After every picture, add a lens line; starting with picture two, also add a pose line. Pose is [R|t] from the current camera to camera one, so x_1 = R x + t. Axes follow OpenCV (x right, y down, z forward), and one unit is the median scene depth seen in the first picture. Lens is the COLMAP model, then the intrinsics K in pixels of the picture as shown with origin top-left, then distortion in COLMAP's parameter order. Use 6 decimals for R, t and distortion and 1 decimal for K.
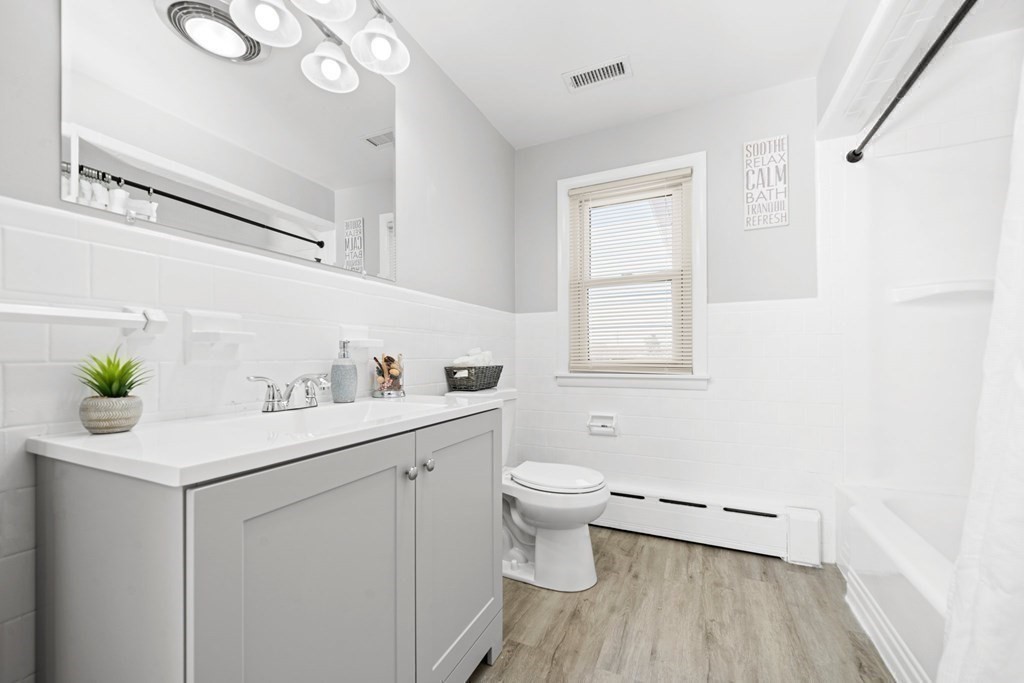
lens RADIAL K [[398.8, 0, 523.3], [0, 398.8, 357.1], [0, 0, 1]] dist [-0.000641, 0.000131]
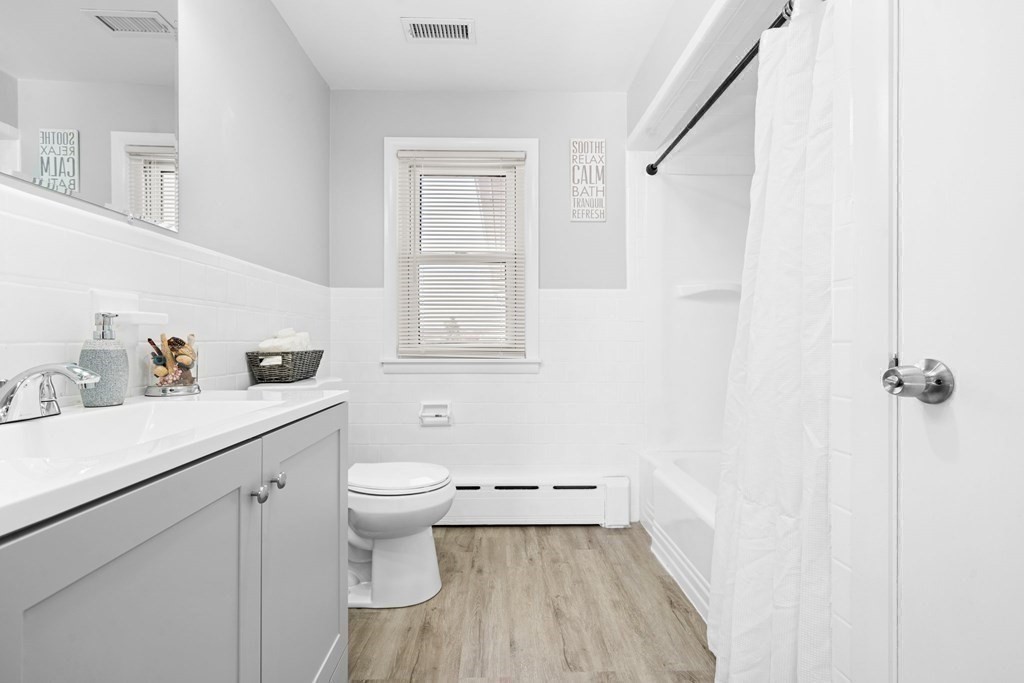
lens RADIAL K [[436.2, 0, 512.0], [0, 436.2, 341.5], [0, 0, 1]] dist [0.003014, 0.000670]
pose [[0.900154, 0.004678, 0.435546, -0.106504], [-0.005338, 0.999986, 0.000290, 0.001329], [-0.435538, -0.002586, 0.900167, 0.030073]]
